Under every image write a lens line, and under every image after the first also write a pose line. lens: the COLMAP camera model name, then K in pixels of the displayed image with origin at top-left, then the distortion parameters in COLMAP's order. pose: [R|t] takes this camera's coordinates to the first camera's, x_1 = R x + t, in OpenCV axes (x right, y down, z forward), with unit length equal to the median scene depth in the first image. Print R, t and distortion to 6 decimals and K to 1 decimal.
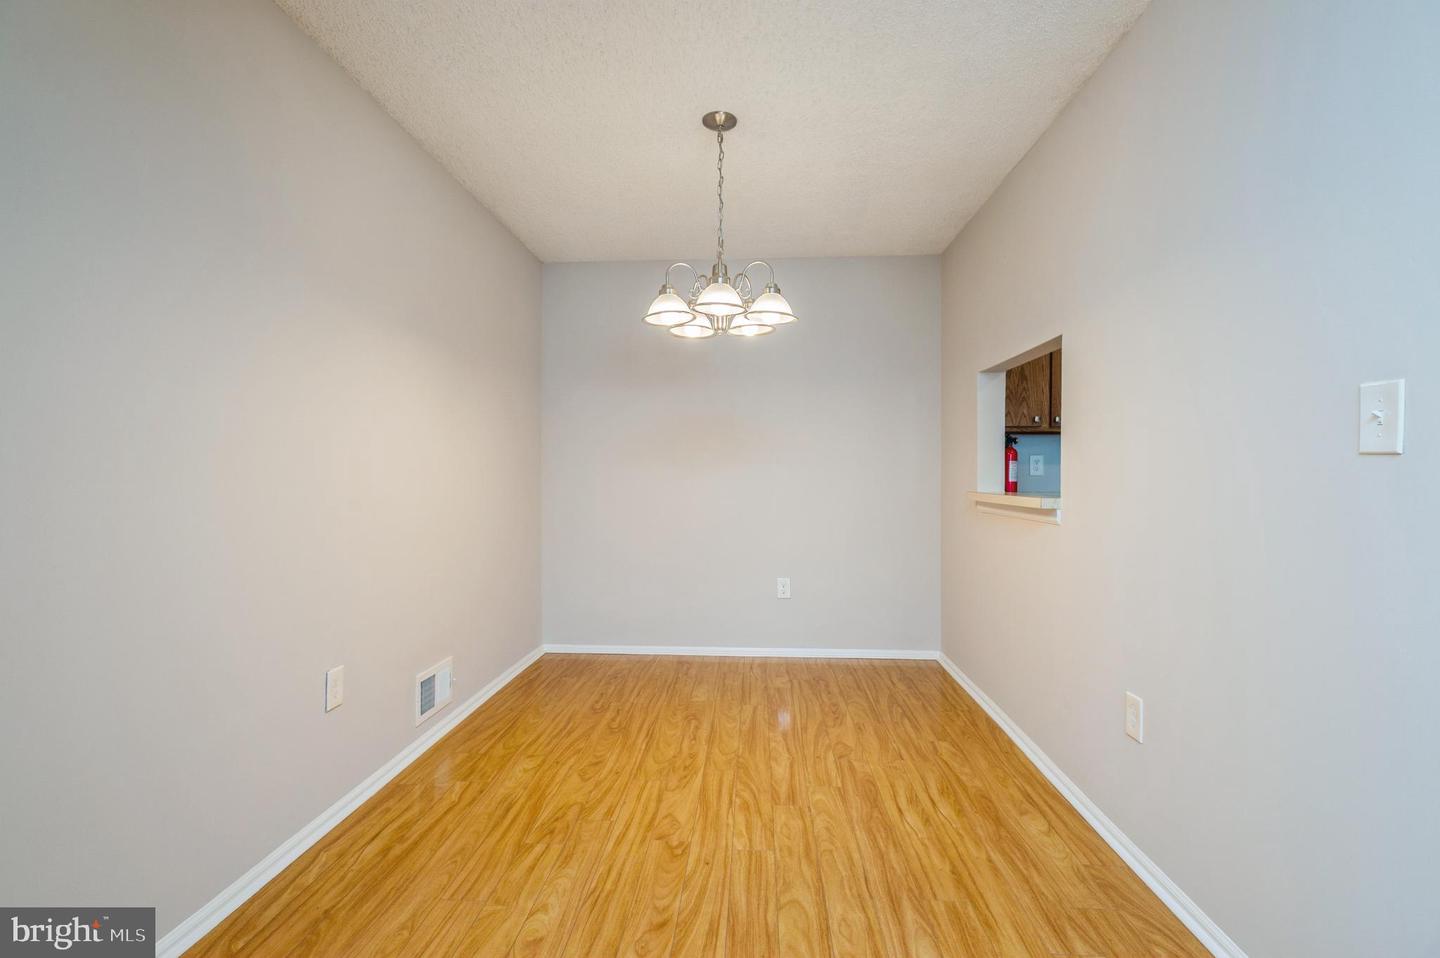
lens RADIAL K [[685.3, 0, 727.8], [0, 685.3, 482.6], [0, 0, 1]] dist [0.018716, 0.000606]
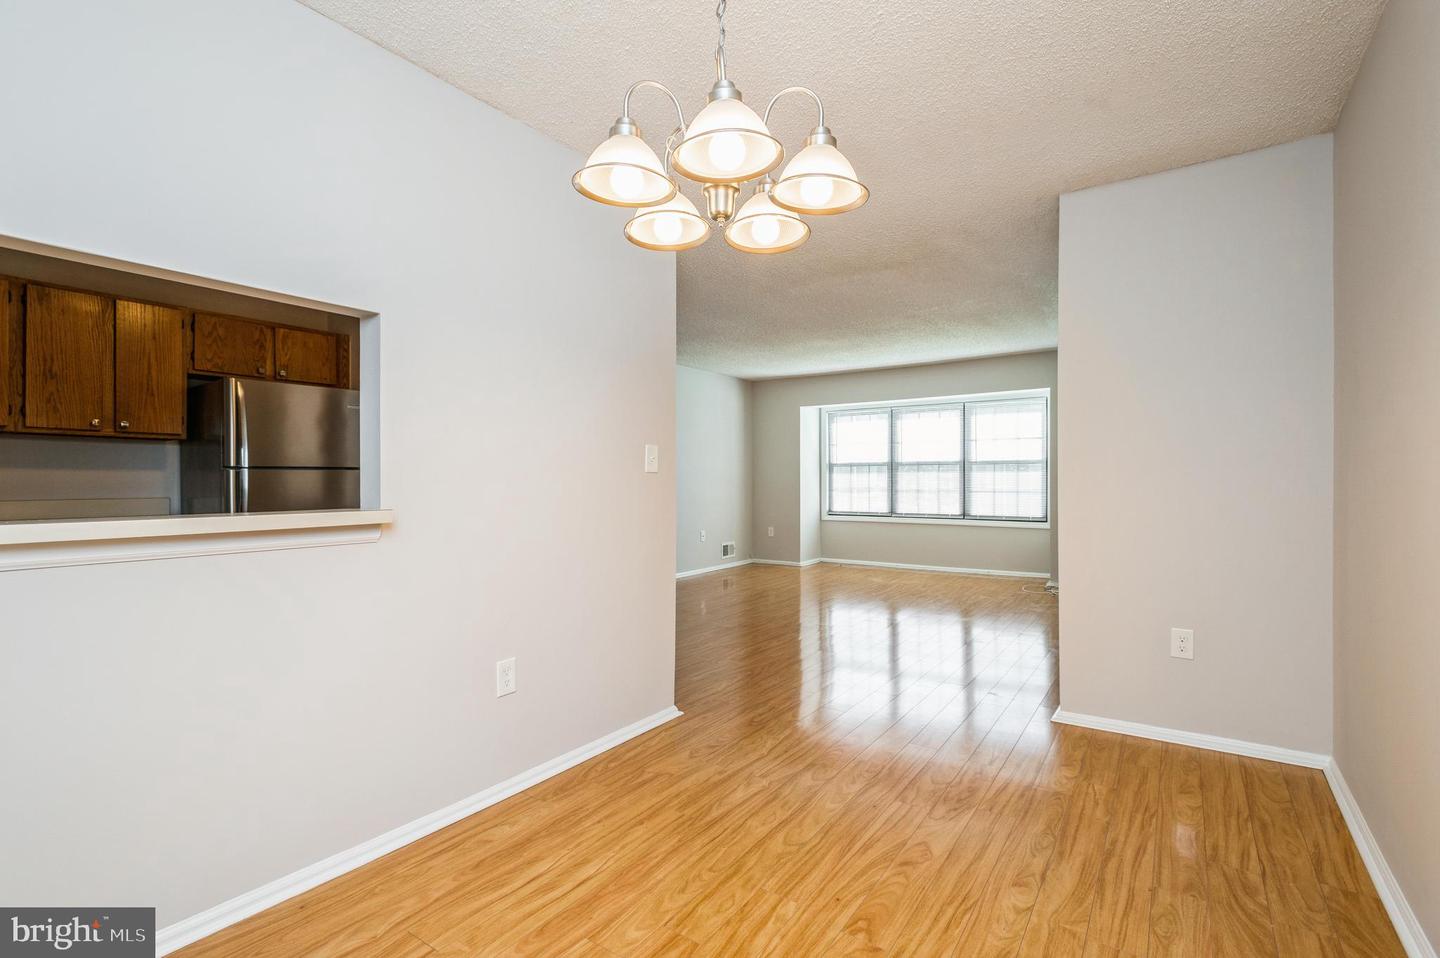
lens RADIAL K [[685.3, 0, 712.5], [0, 685.3, 481.1], [0, 0, 1]] dist [0.018716, 0.000606]
pose [[-0.850911, -0.003459, 0.525298, -0.383672], [0.004363, 0.999897, 0.013653, -0.026264], [-0.525291, 0.013909, -0.850809, 1.925781]]
